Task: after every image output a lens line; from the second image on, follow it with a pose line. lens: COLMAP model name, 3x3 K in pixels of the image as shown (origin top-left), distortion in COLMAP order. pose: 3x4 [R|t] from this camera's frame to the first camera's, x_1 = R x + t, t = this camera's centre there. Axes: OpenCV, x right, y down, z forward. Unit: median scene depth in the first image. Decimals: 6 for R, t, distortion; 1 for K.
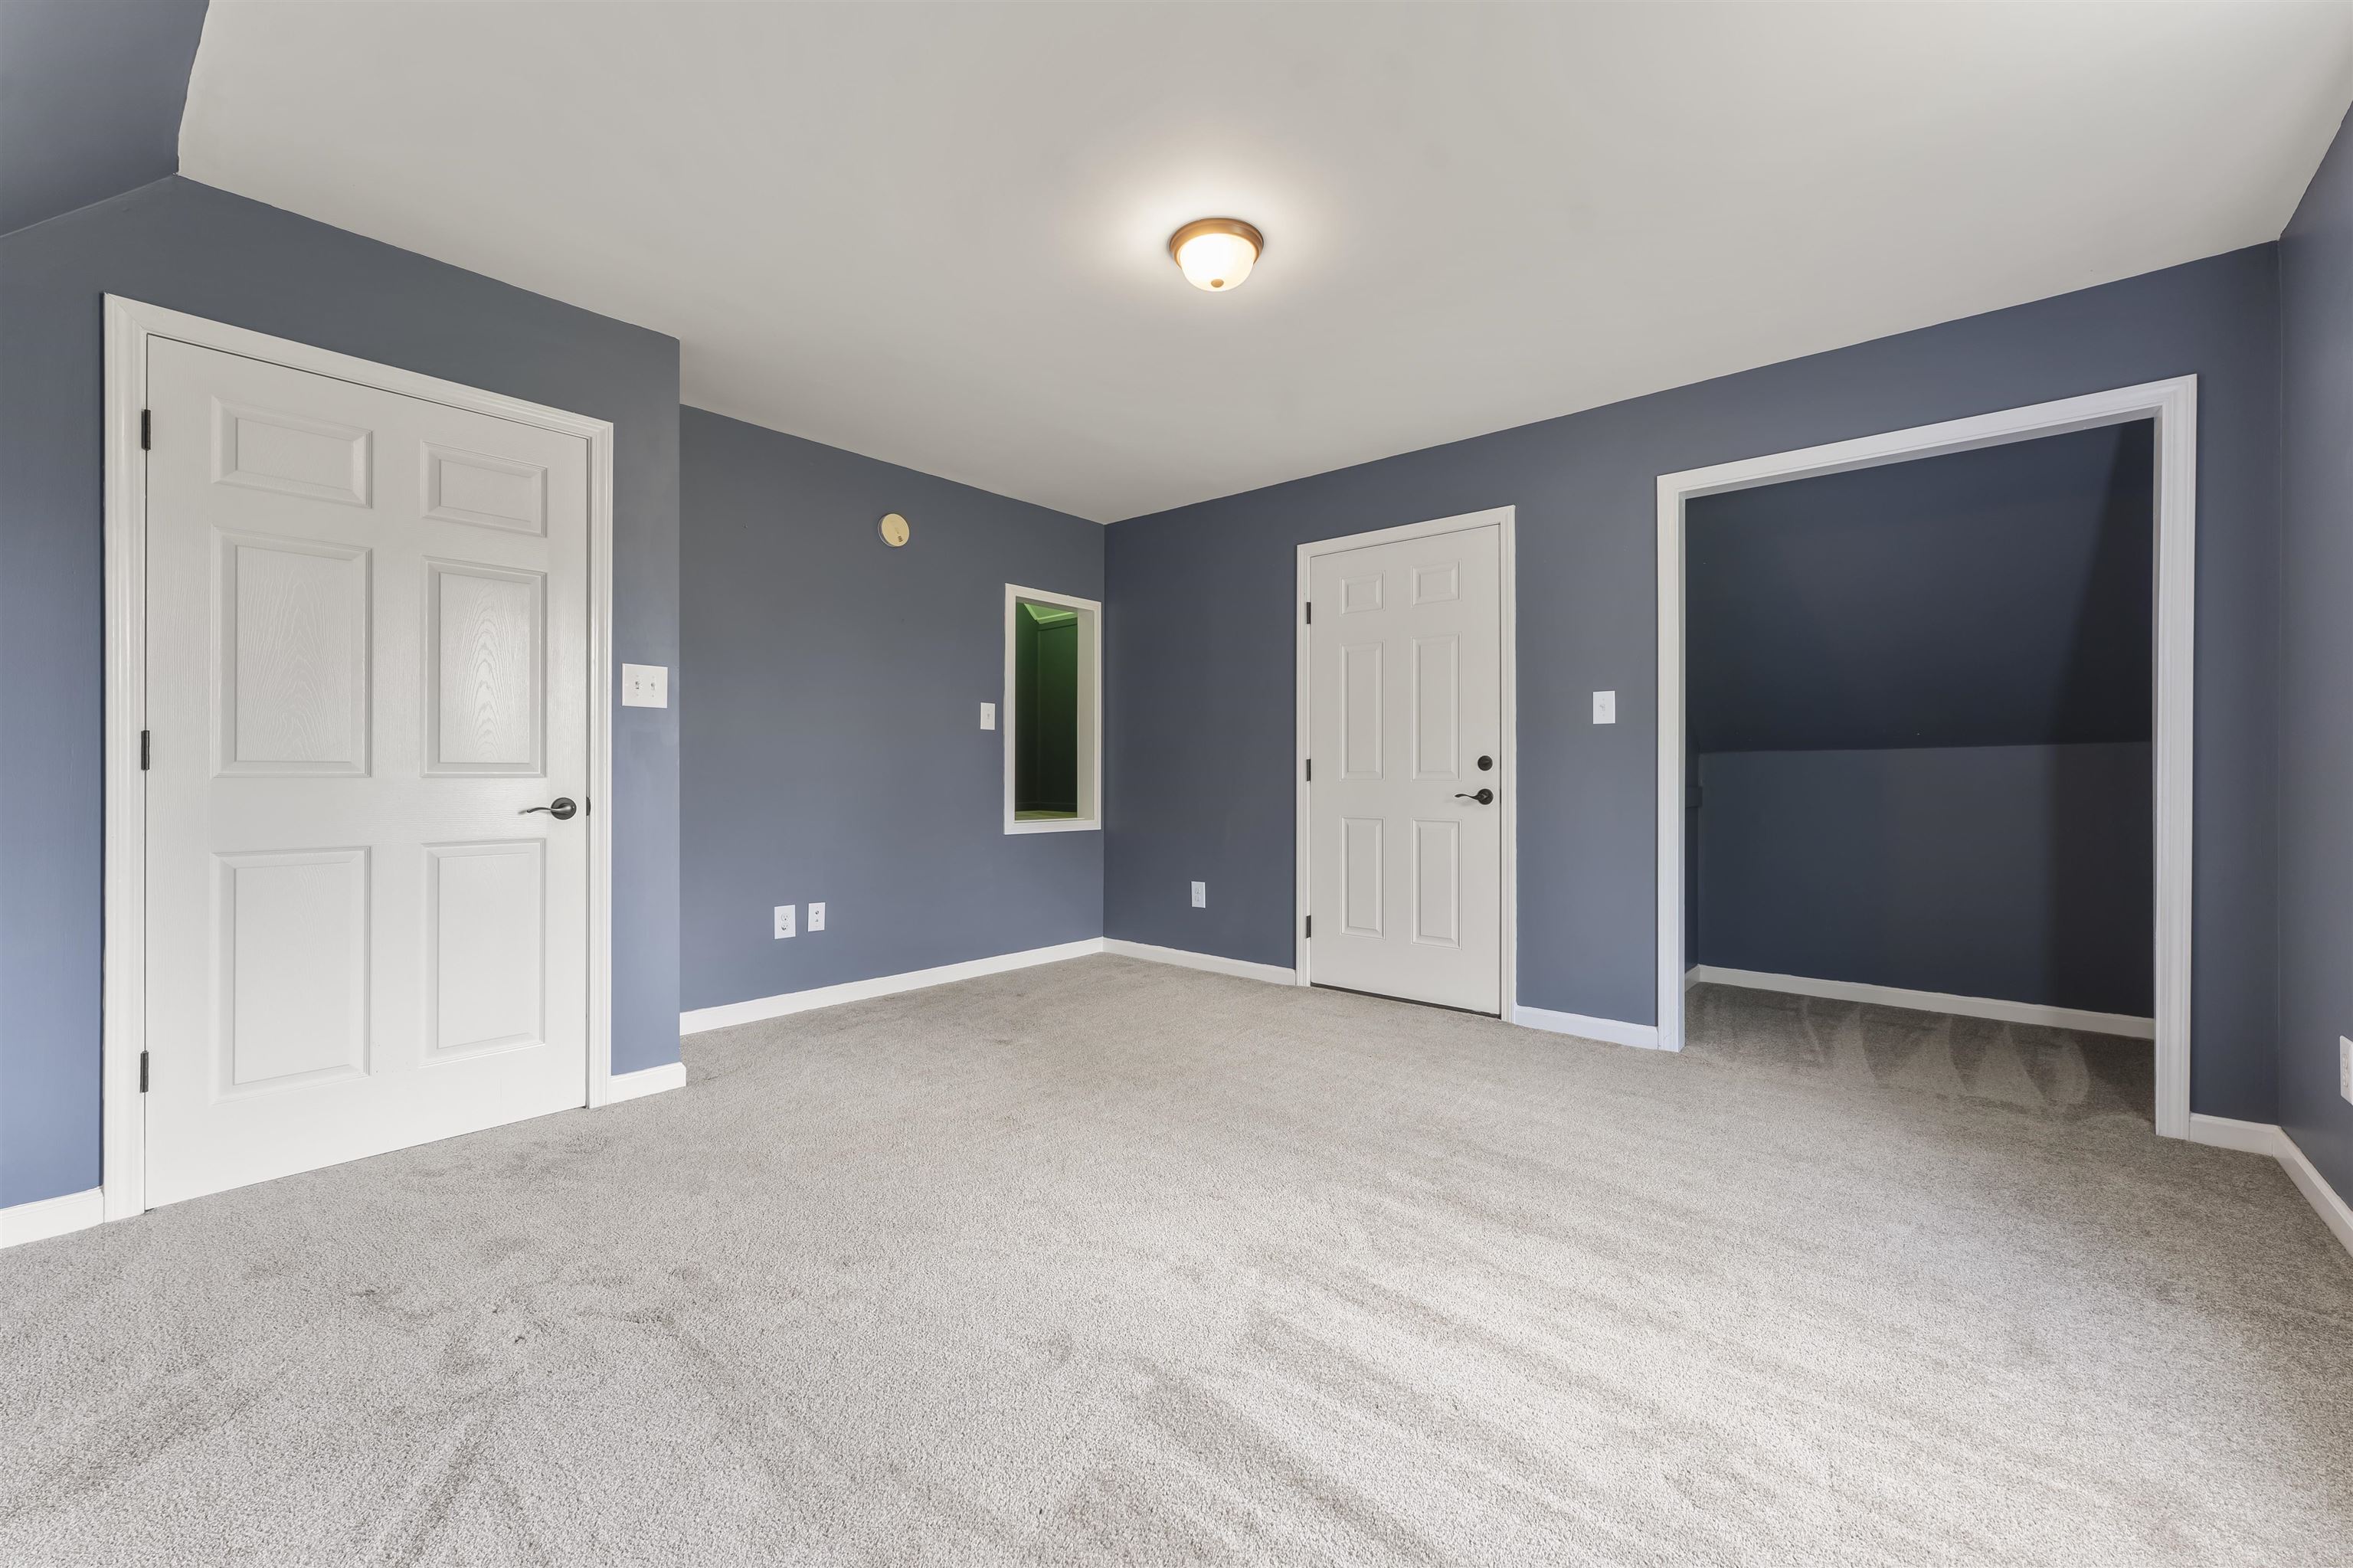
lens RADIAL K [[950.8, 0, 1161.5], [0, 950.8, 776.2], [0, 0, 1]] dist [0.000024, -0.000010]
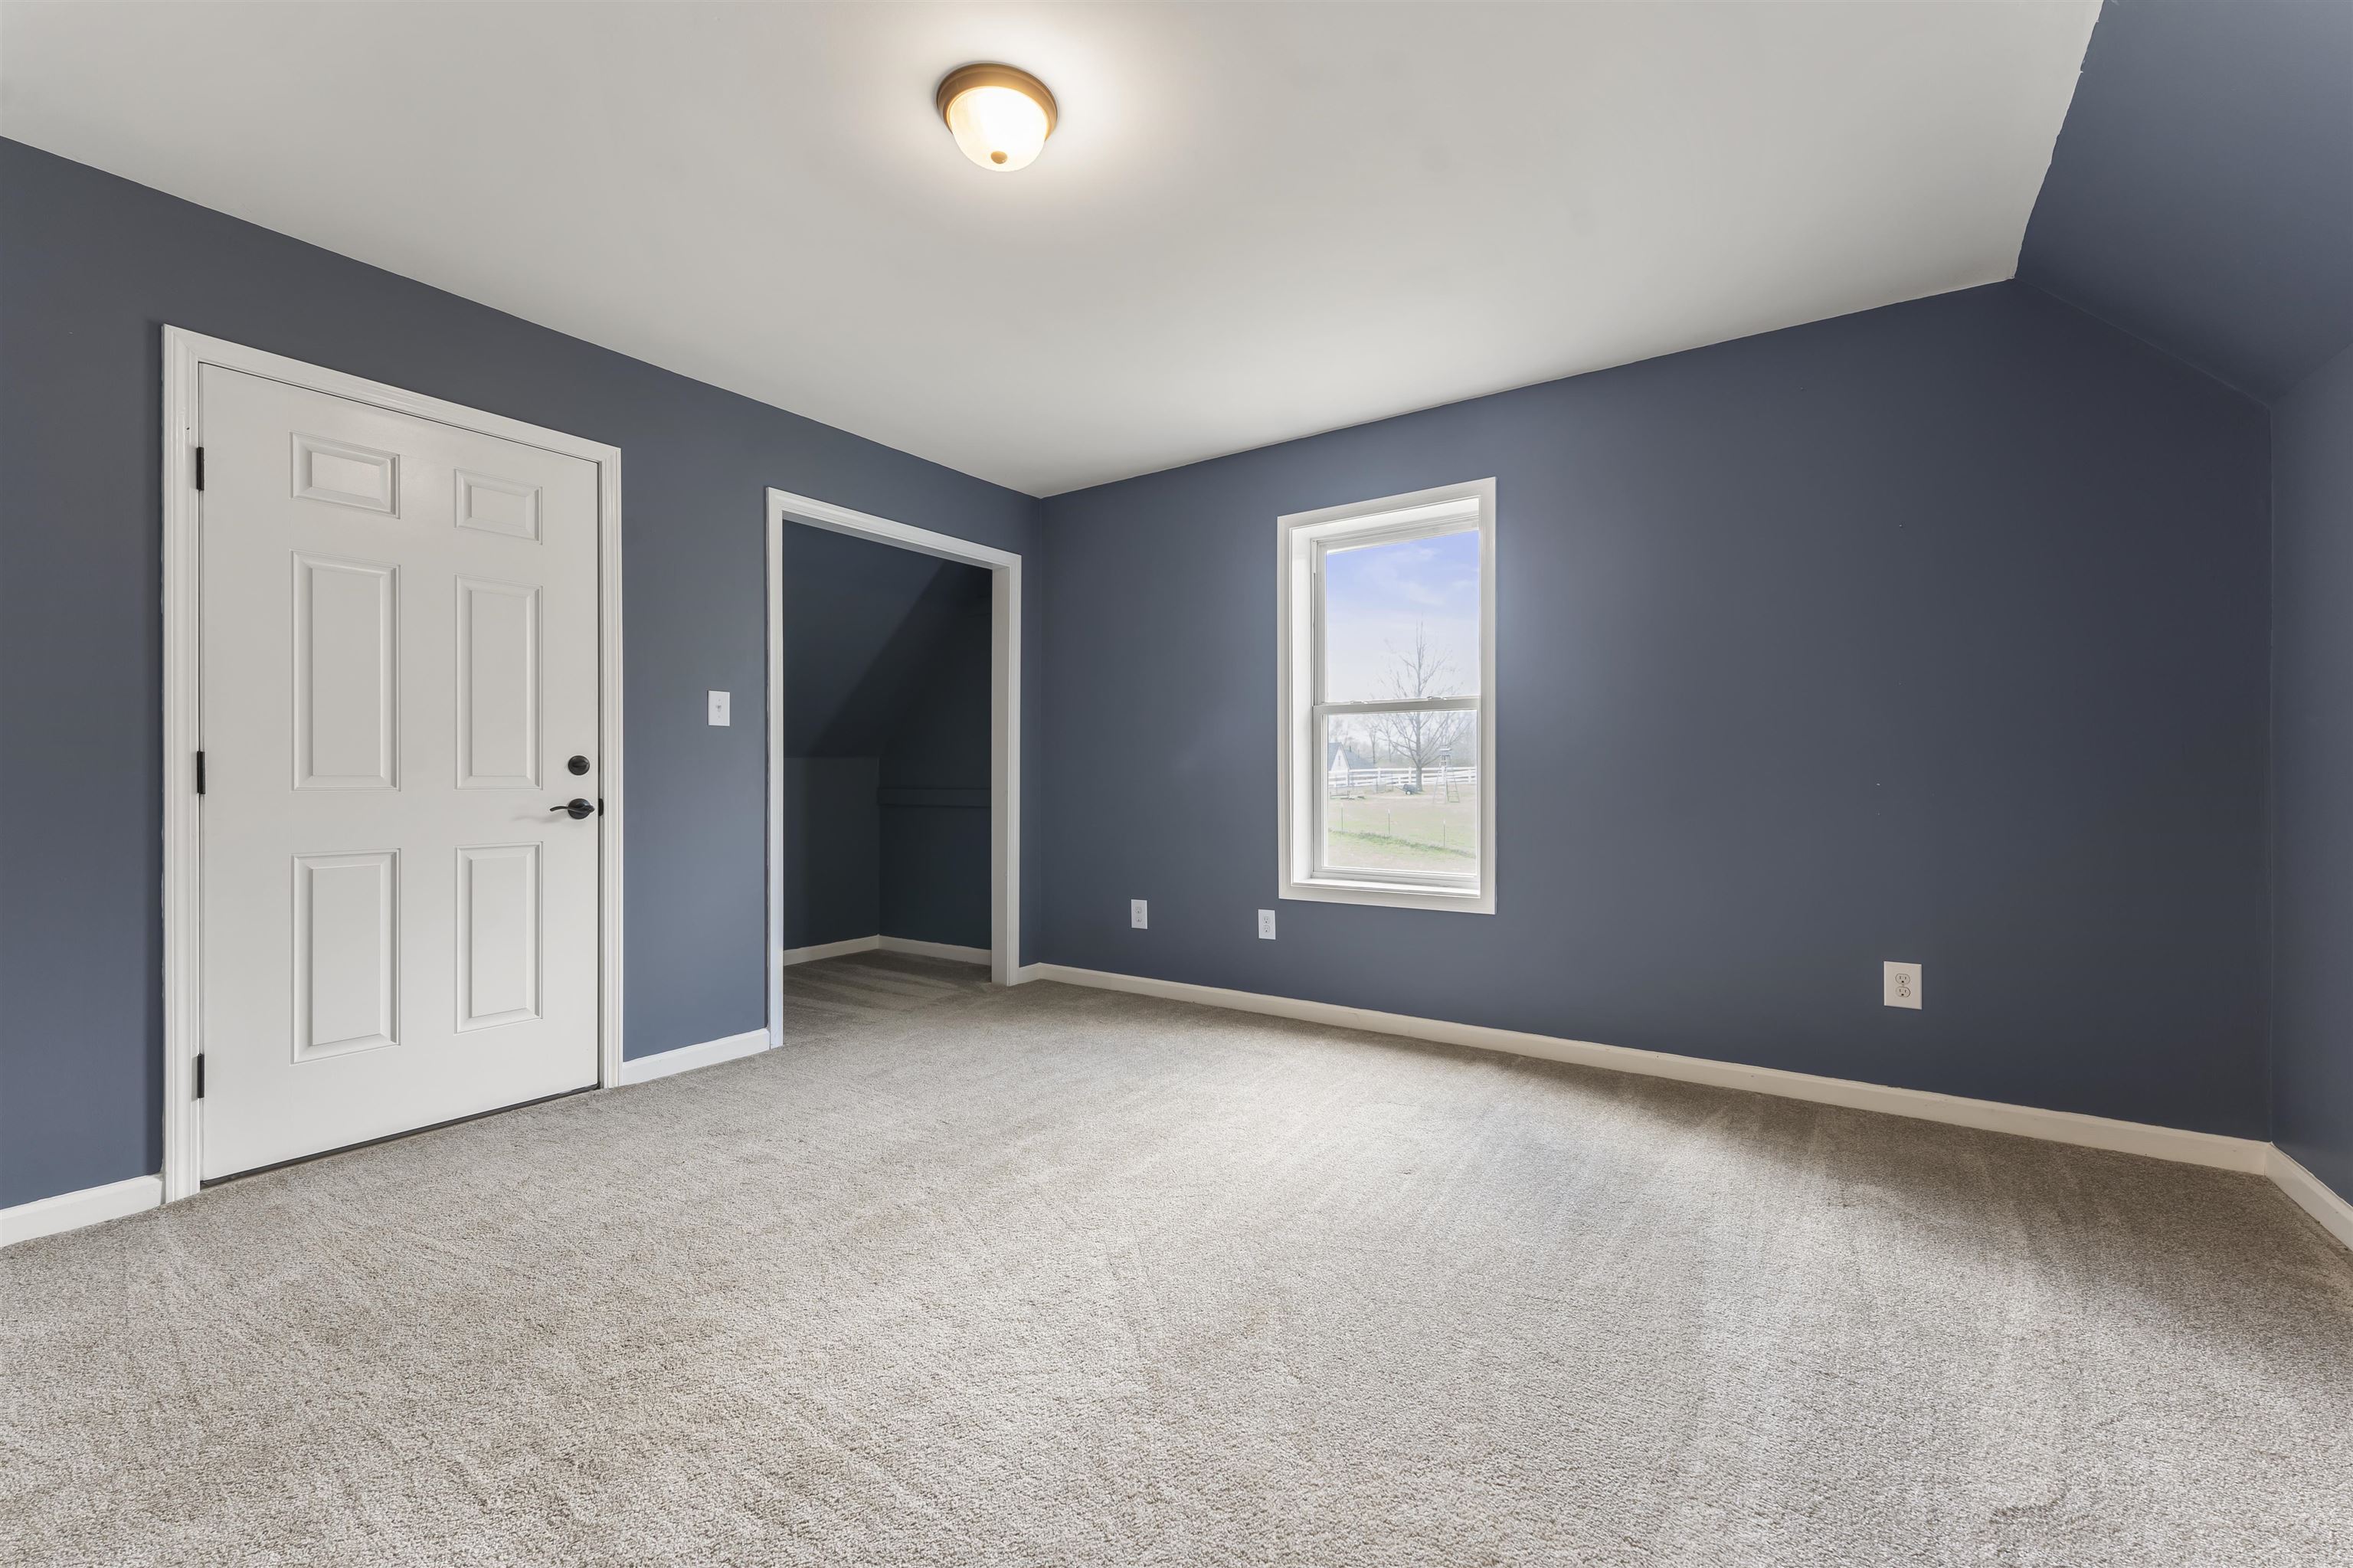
lens RADIAL K [[950.8, 0, 1161.5], [0, 950.8, 776.2], [0, 0, 1]] dist [0.000024, -0.000010]
pose [[-0.104275, 0.002595, 0.994545, -0.522047], [0.006516, 0.999977, -0.001926, -0.000356], [-0.994527, 0.006280, -0.104289, 0.667354]]
